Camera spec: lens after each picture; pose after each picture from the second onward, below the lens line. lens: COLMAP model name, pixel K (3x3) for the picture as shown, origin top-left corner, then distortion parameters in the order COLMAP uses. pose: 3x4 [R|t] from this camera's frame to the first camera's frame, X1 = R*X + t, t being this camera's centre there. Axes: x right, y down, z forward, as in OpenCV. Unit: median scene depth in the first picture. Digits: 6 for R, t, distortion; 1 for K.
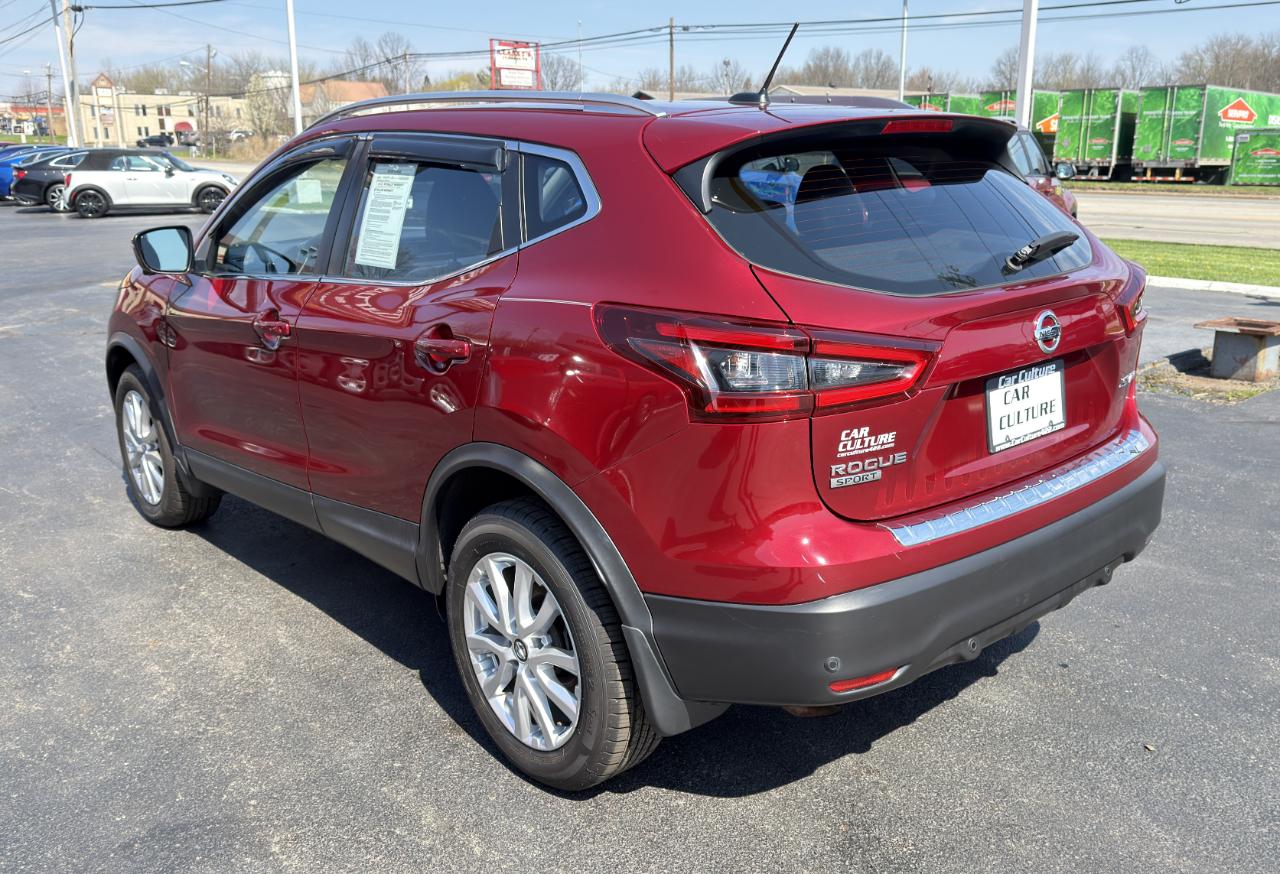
lens RADIAL K [[1066.7, 0, 644.5], [0, 1066.7, 451.0], [0, 0, 1]] dist [0.039801, -0.045243]
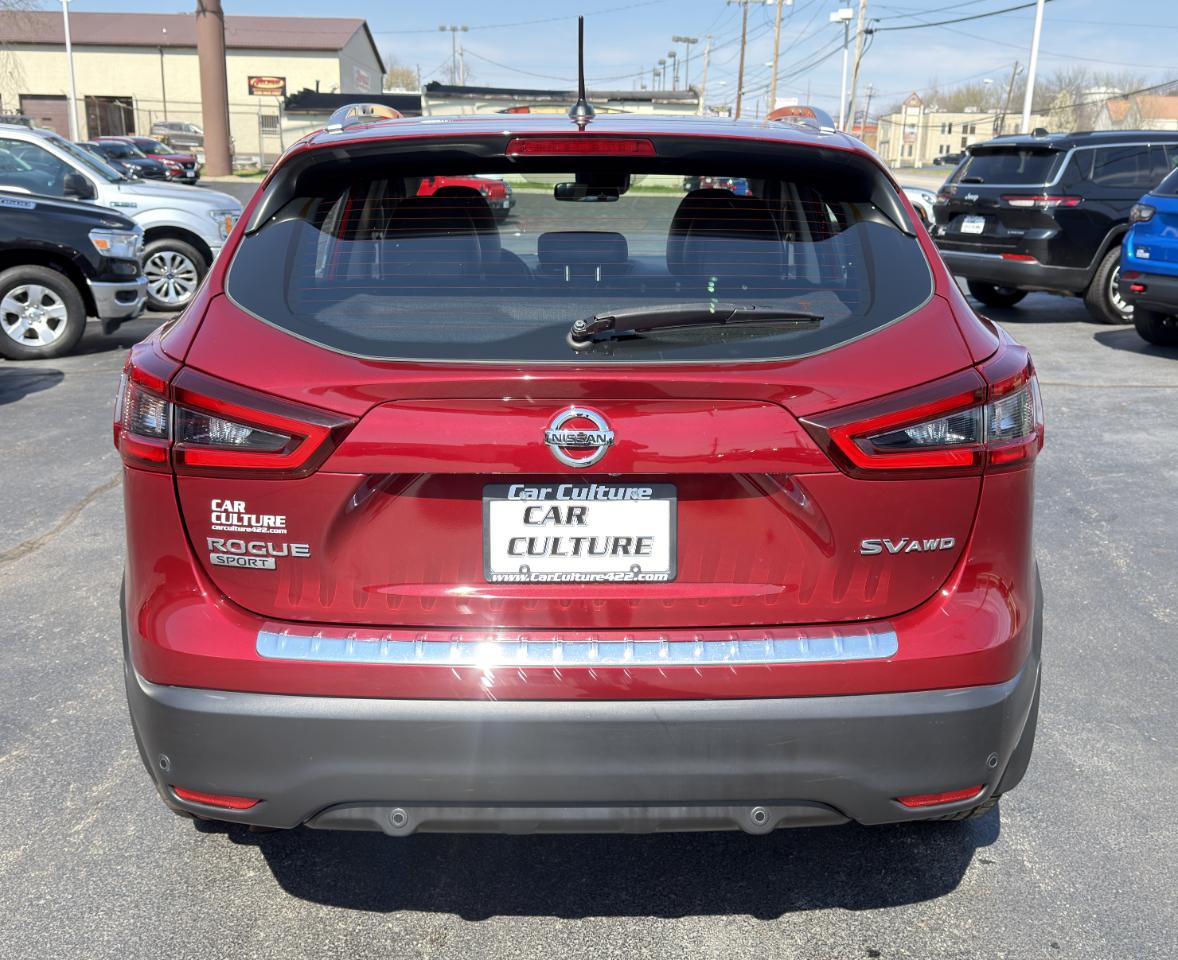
lens RADIAL K [[1121.7, 0, 595.2], [0, 1121.7, 462.4], [0, 0, 1]] dist [-0.000042, 0.000000]
pose [[0.761622, 0.184251, -0.621276, 0.793787], [-0.195038, 0.979449, 0.051378, -0.125387], [0.617975, 0.082042, 0.781906, 0.402371]]
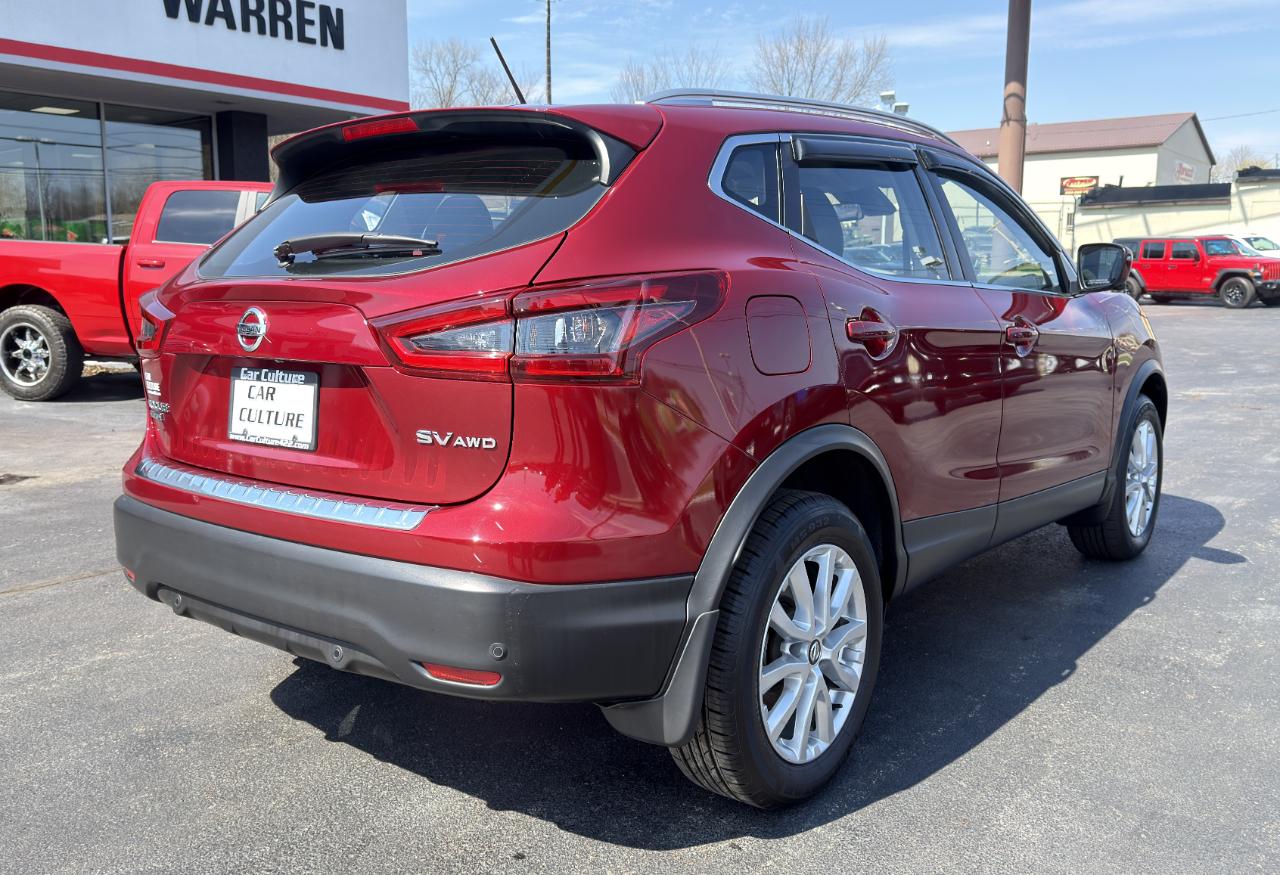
lens RADIAL K [[1066.7, 0, 617.2], [0, 1066.7, 448.5], [0, 0, 1]] dist [0.039801, -0.045243]
pose [[0.176182, 0.171520, -0.969299, 1.293699], [-0.256884, 0.958592, 0.122934, -0.196939], [0.950248, 0.227339, 0.212947, 1.060014]]
